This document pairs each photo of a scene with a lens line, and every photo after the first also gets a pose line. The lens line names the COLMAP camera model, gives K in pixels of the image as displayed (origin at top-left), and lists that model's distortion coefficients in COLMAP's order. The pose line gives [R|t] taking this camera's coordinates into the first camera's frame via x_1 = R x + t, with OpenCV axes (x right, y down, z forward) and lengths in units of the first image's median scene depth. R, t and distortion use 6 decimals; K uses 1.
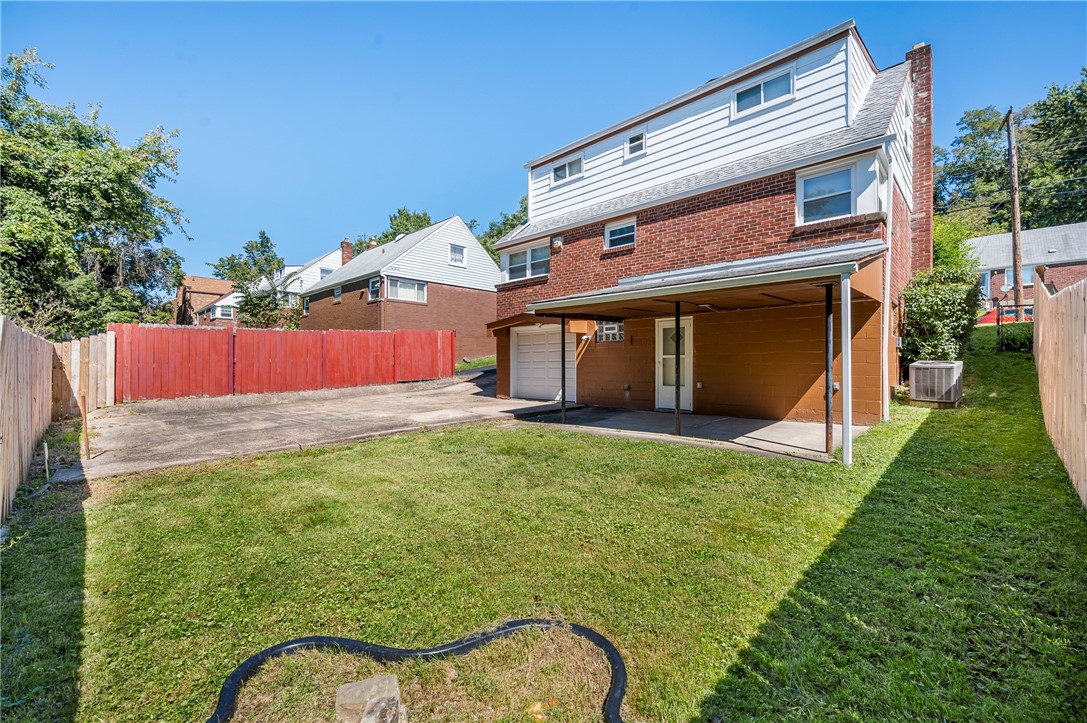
lens RADIAL K [[461.0, 0, 543.5], [0, 461.0, 361.5], [0, 0, 1]] dist [0.001339, -0.000256]
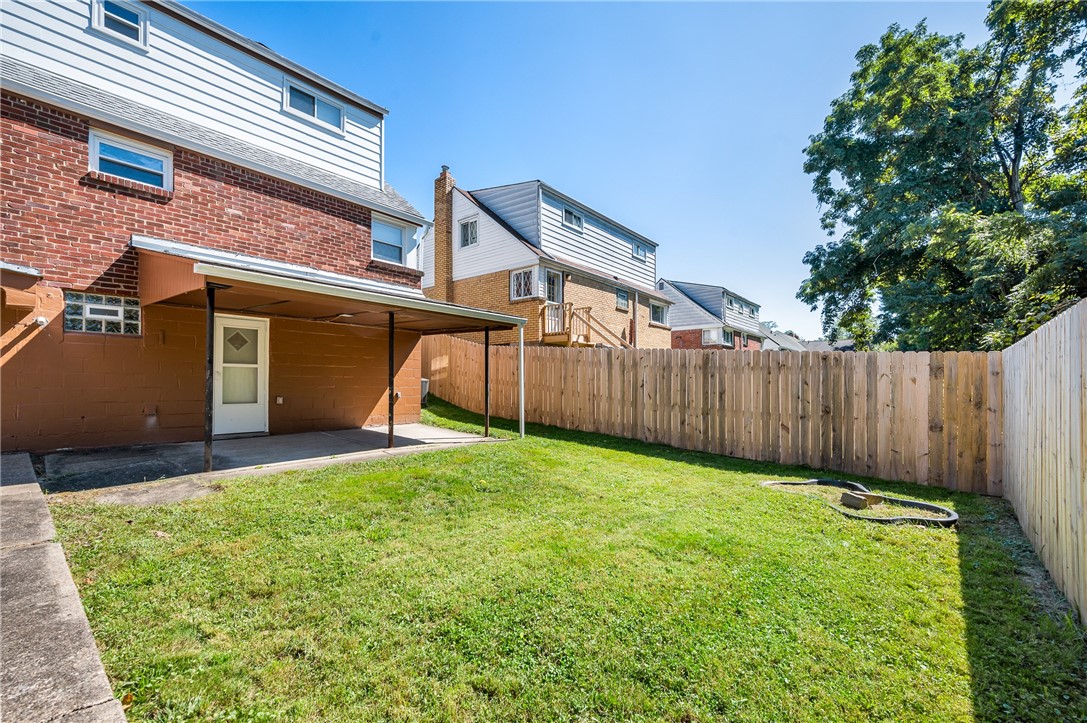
lens RADIAL K [[461.0, 0, 543.5], [0, 461.0, 361.5], [0, 0, 1]] dist [0.001339, -0.000256]
pose [[-0.084363, 0.039188, 0.995664, -0.534903], [-0.022532, 0.998896, -0.041224, 0.002296], [-0.996180, -0.025912, -0.083387, 0.560527]]
